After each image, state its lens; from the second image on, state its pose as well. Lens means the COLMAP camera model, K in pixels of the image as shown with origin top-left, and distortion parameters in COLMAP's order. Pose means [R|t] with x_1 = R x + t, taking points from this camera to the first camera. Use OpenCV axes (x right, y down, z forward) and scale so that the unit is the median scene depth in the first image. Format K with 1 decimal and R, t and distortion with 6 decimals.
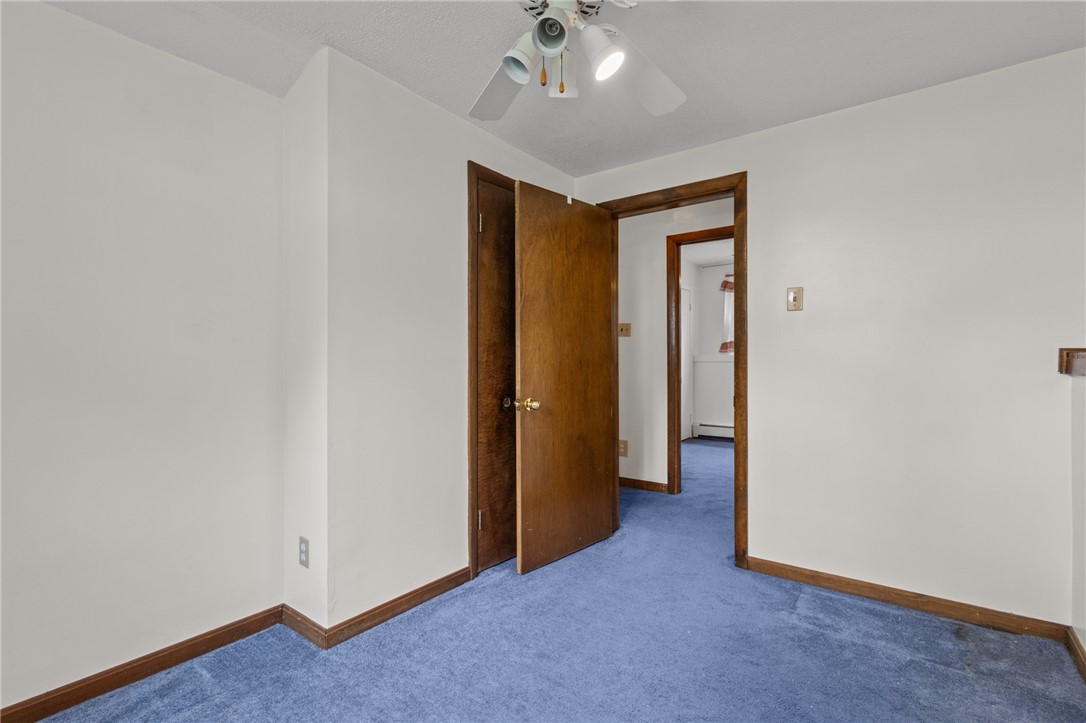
lens RADIAL K [[500.9, 0, 544.5], [0, 500.9, 363.5], [0, 0, 1]] dist [-0.000238, -0.004119]
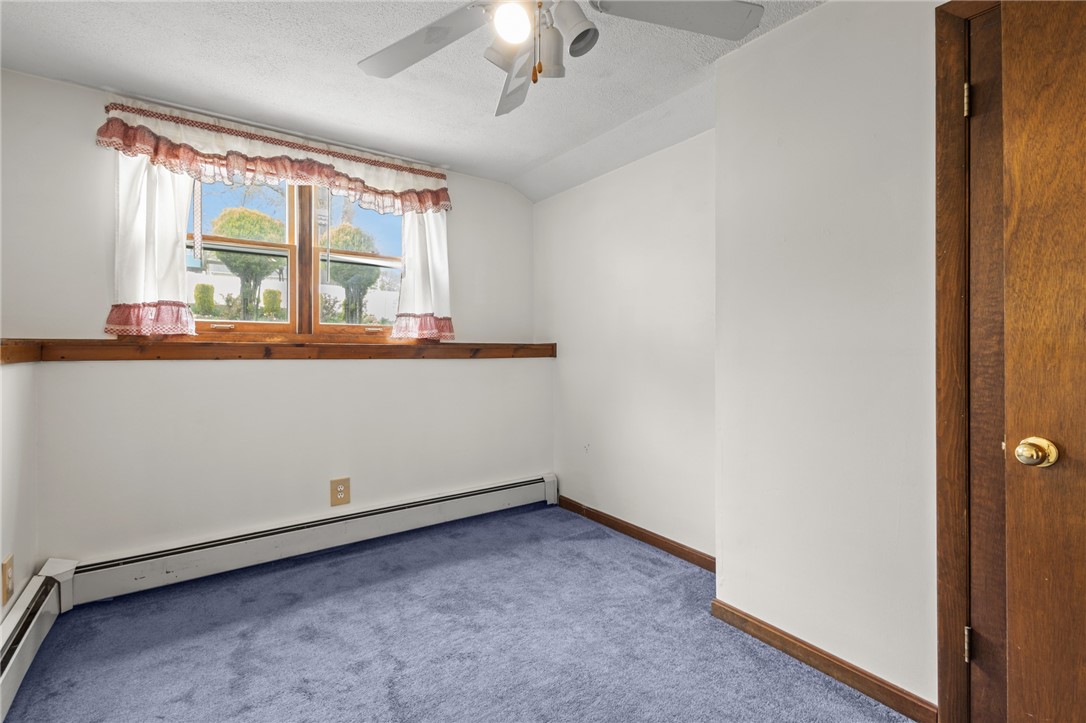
lens RADIAL K [[500.9, 0, 541.5], [0, 500.9, 350.6], [0, 0, 1]] dist [-0.000238, -0.004119]
pose [[-0.321417, -0.000915, -0.946937, 0.607473], [-0.012400, 0.999918, 0.003243, -0.003962], [0.946857, 0.012785, -0.321402, 0.835665]]
